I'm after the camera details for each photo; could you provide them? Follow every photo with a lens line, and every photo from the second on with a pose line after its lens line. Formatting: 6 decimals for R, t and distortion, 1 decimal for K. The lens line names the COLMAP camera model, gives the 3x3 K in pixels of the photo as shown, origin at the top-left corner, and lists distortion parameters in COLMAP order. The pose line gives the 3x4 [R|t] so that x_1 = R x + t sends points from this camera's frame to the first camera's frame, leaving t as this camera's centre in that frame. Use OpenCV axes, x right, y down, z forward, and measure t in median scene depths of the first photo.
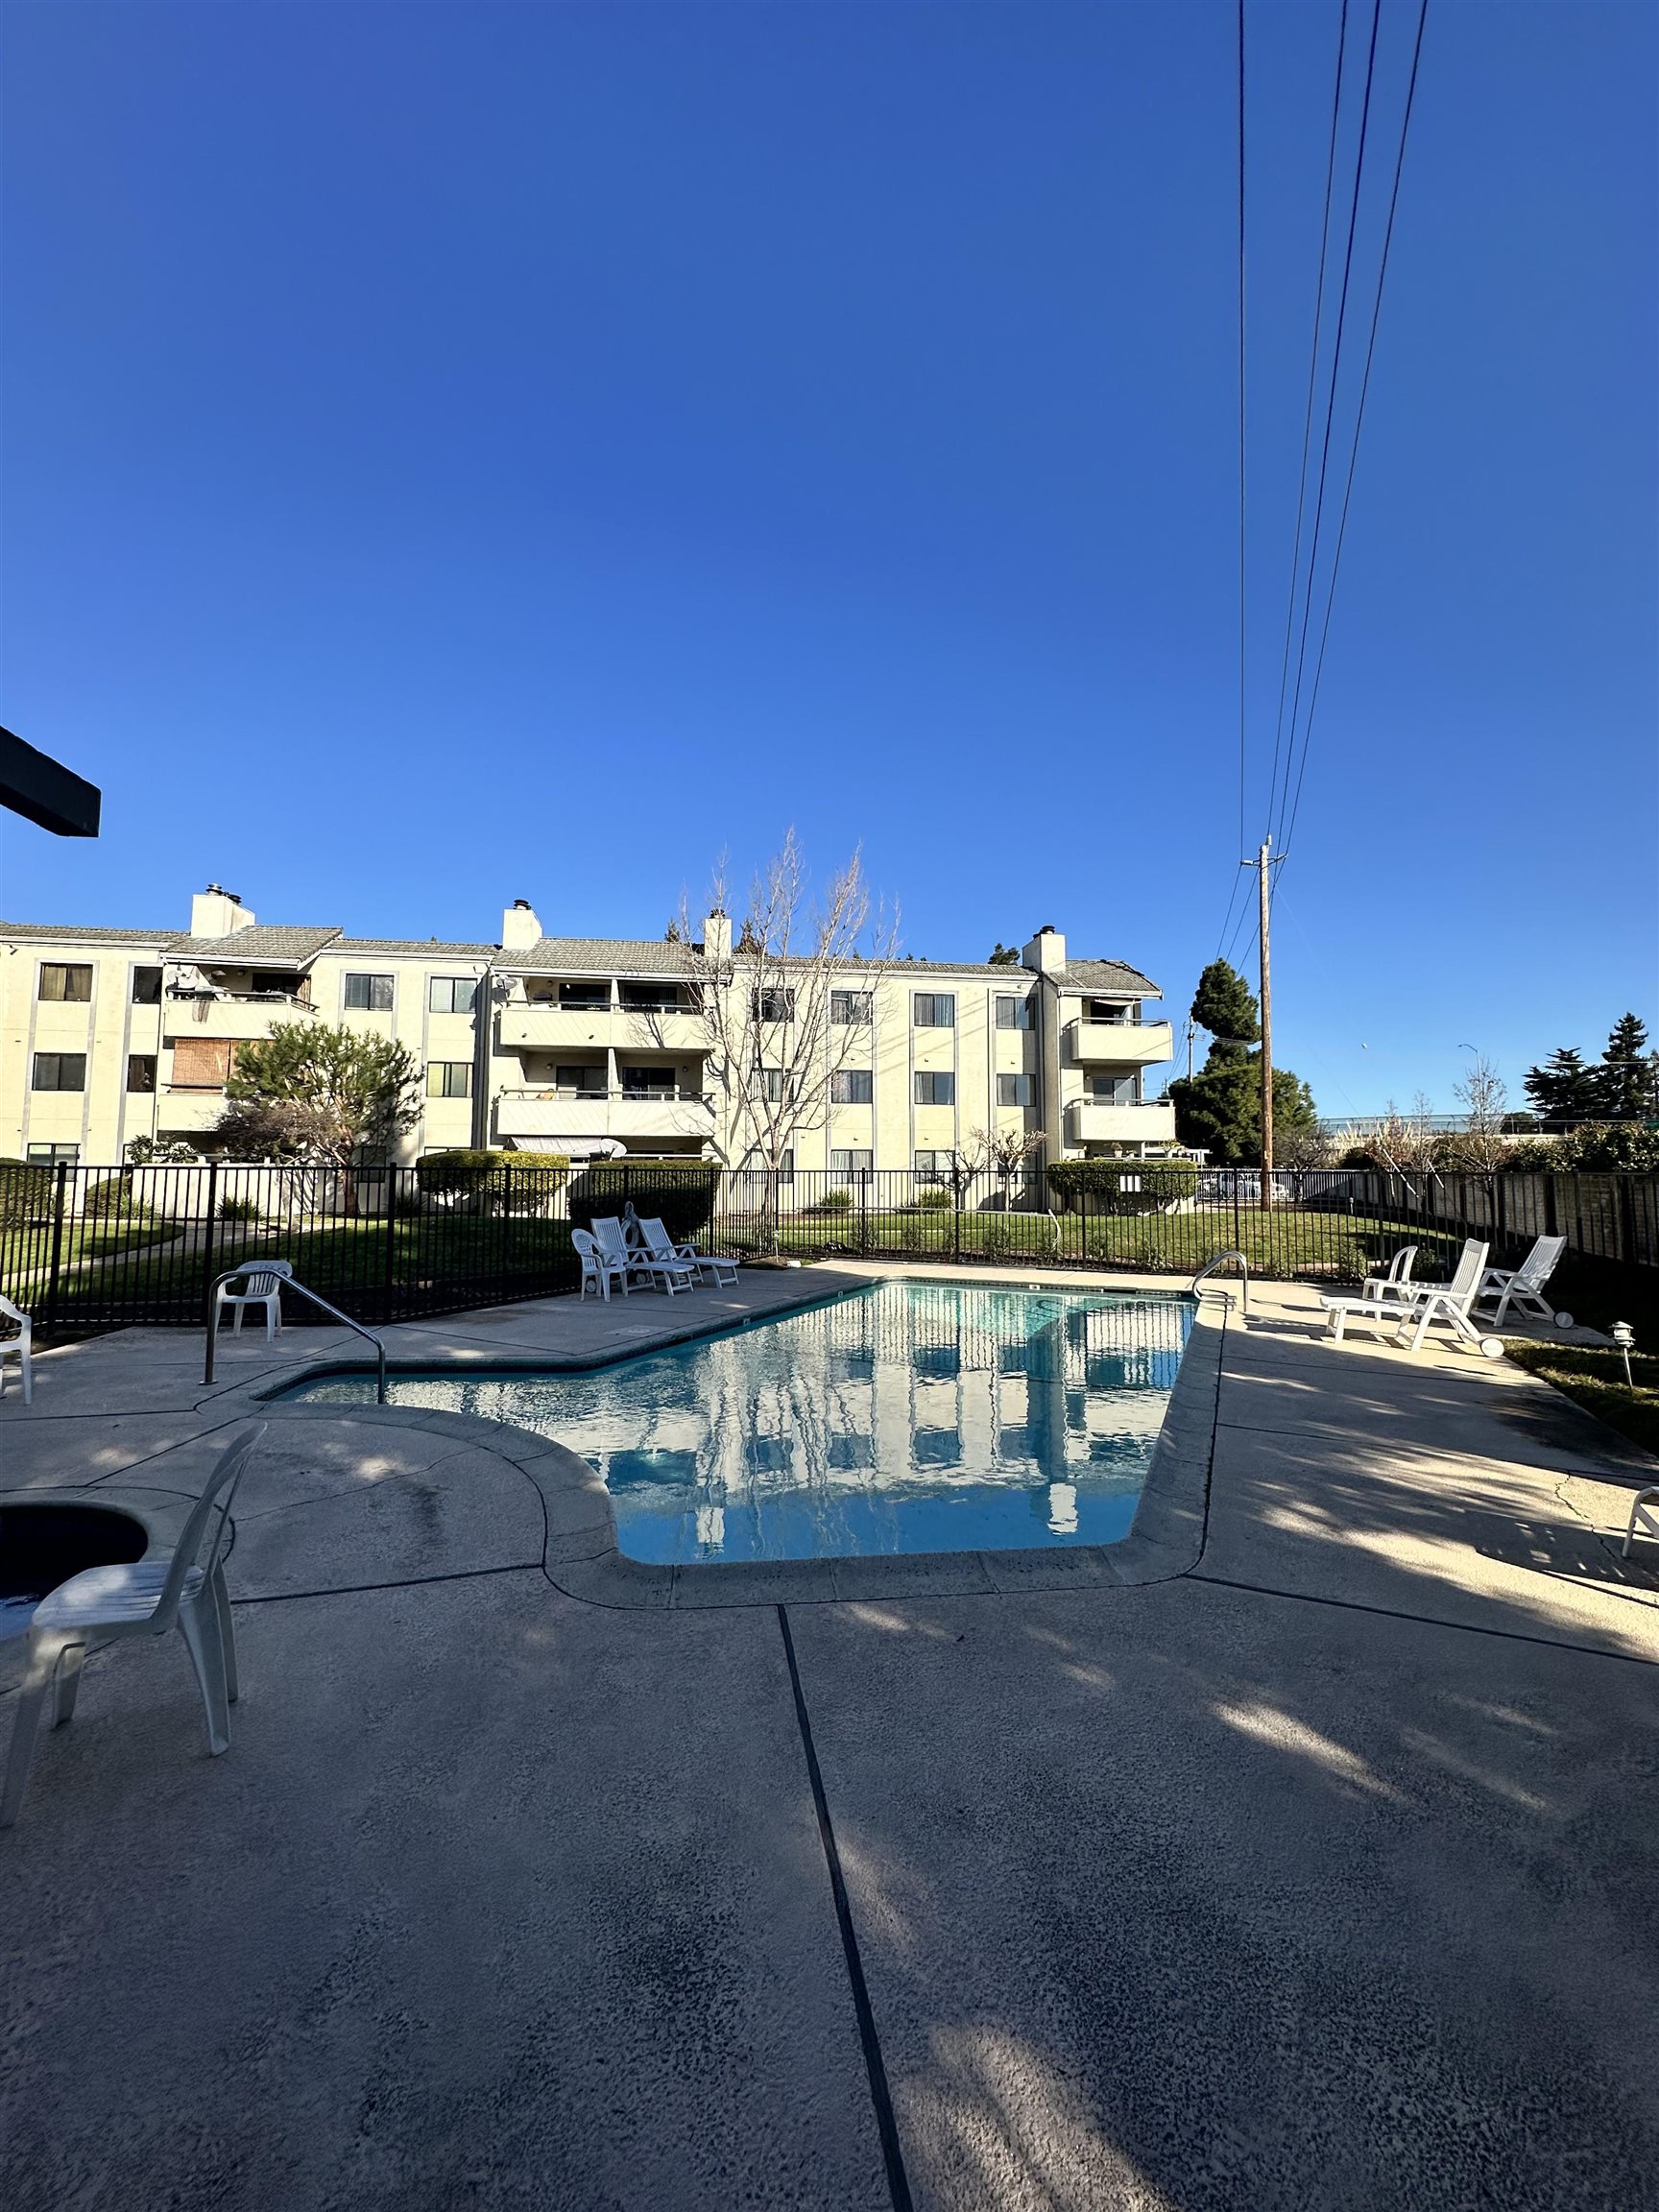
lens RADIAL K [[887.1, 0, 829.5], [0, 887.1, 1106.0], [0, 0, 1]] dist [-0.000786, -0.000210]
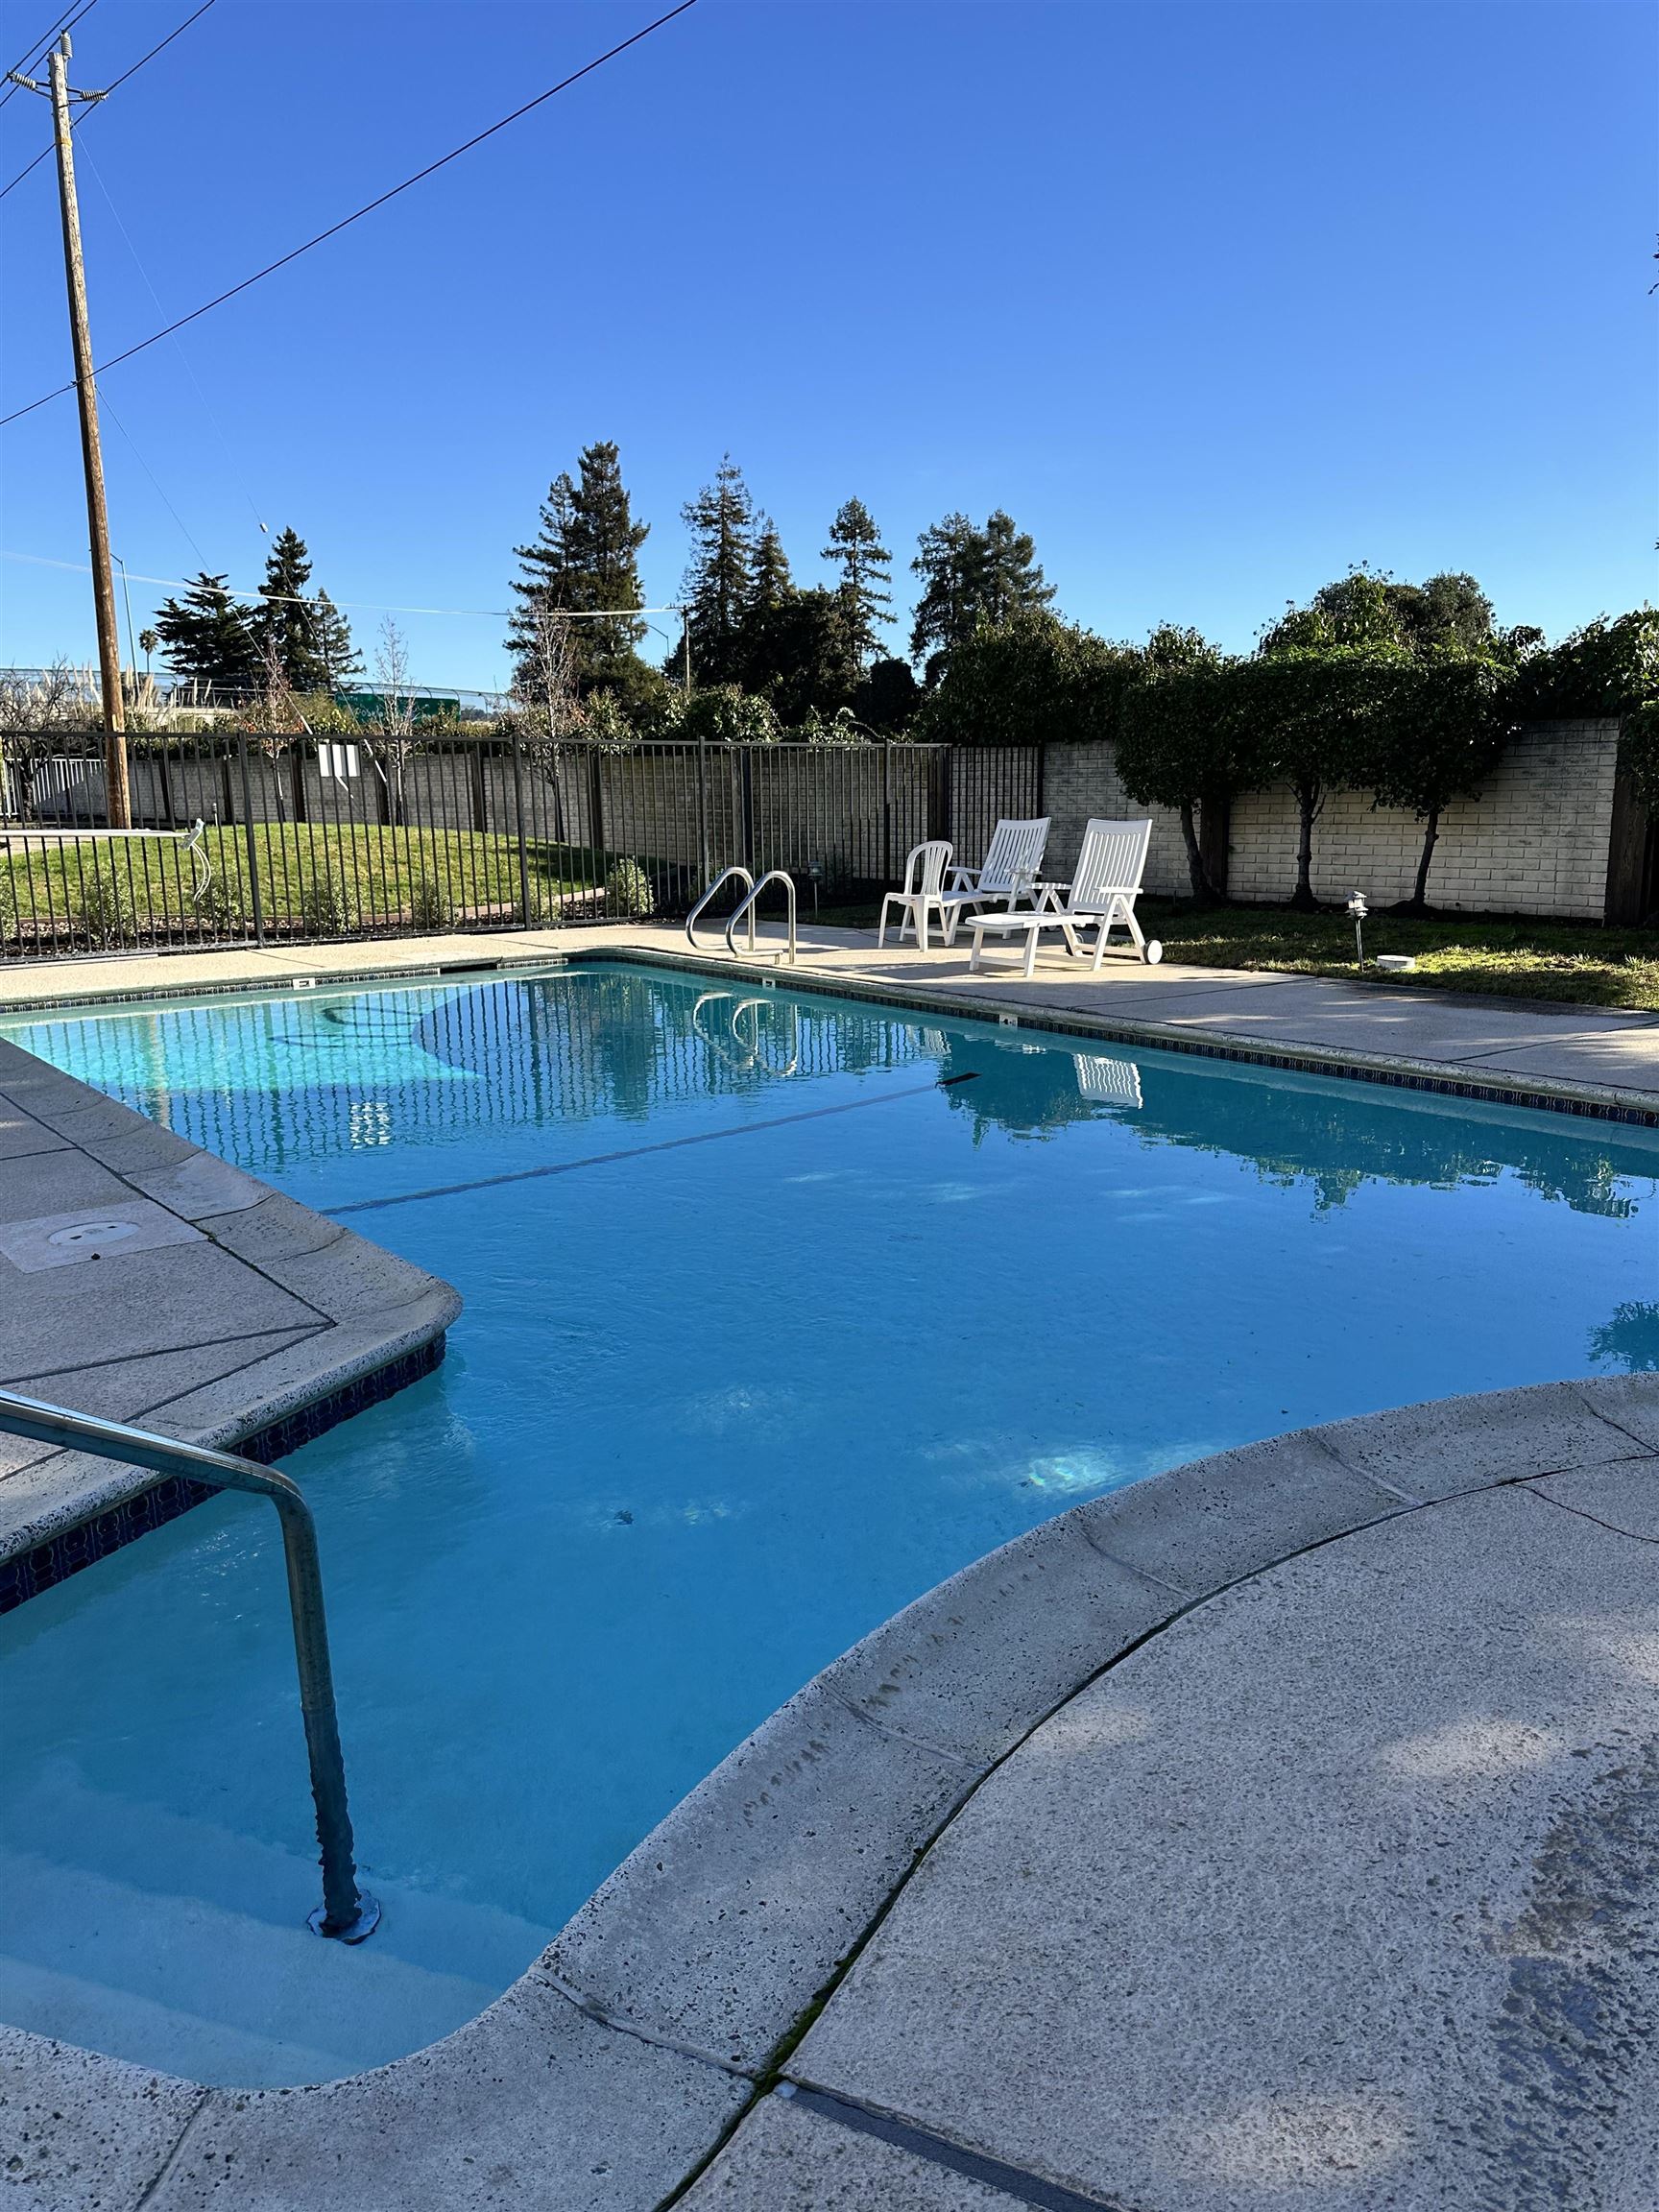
lens RADIAL K [[1558.9, 0, 847.7], [0, 1558.9, 1111.9], [0, 0, 1]] dist [0.042261, -0.038540]
pose [[0.449612, -0.197707, 0.871069, -0.188156], [-0.055034, 0.967212, 0.247935, 0.024985], [-0.891527, -0.159413, 0.423990, 0.194280]]
